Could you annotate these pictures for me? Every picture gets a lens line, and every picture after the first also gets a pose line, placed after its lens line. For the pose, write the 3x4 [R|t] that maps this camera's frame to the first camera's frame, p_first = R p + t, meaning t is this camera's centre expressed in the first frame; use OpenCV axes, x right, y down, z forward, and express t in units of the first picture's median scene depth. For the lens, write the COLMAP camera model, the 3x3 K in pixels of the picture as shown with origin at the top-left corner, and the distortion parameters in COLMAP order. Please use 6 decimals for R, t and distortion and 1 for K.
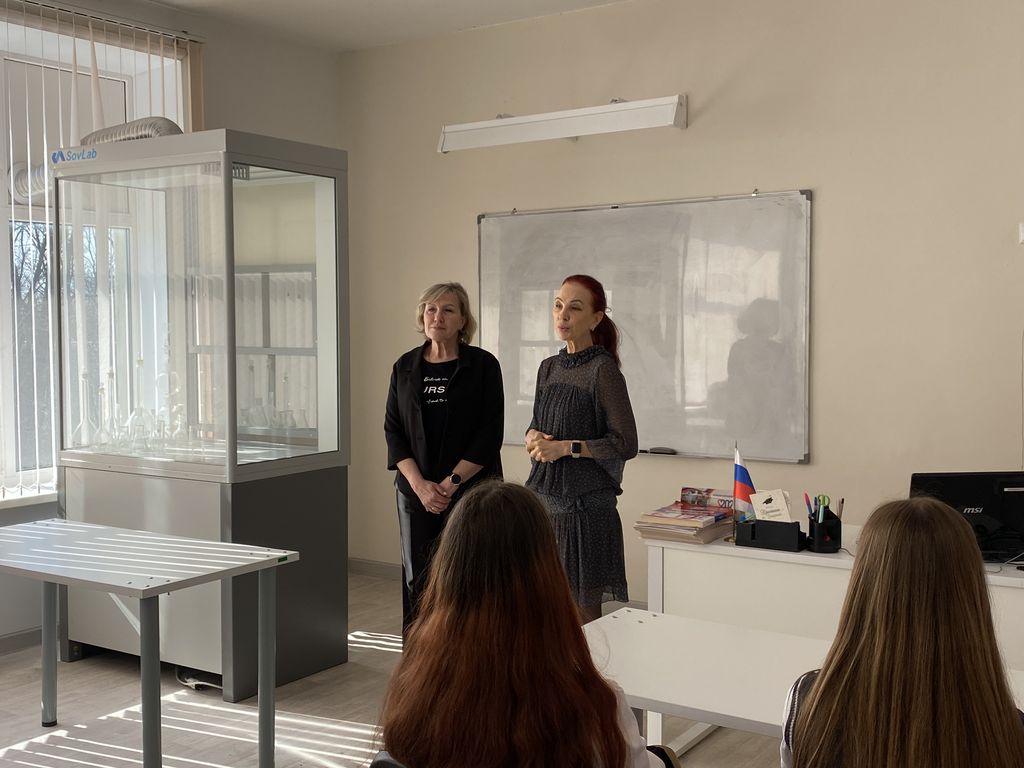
lens RADIAL K [[1172.5, 0, 512.0], [0, 1172.5, 384.0], [0, 0, 1]] dist [0.153809, -0.412366]
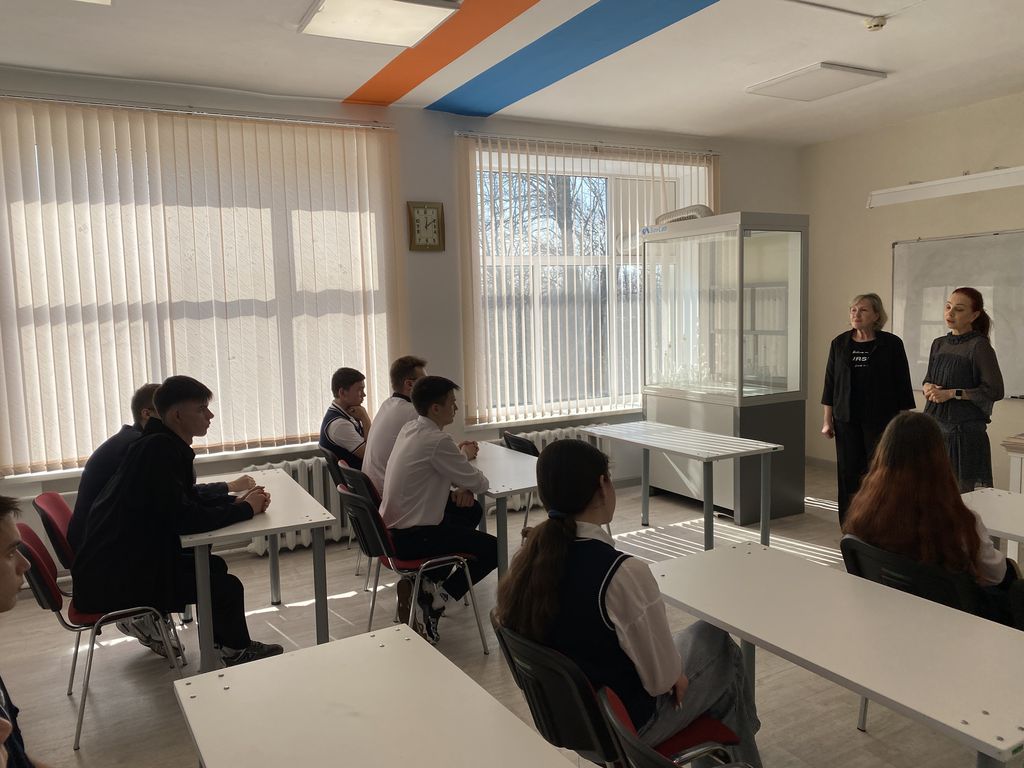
lens RADIAL K [[768.6, 0, 507.5], [0, 768.6, 378.6], [0, 0, 1]] dist [0.059698, -0.083786]
pose [[0.888114, 0.021519, -0.459119, -0.009152], [-0.000245, 0.998925, 0.046346, -0.013833], [0.459623, -0.041048, 0.887165, -0.207868]]
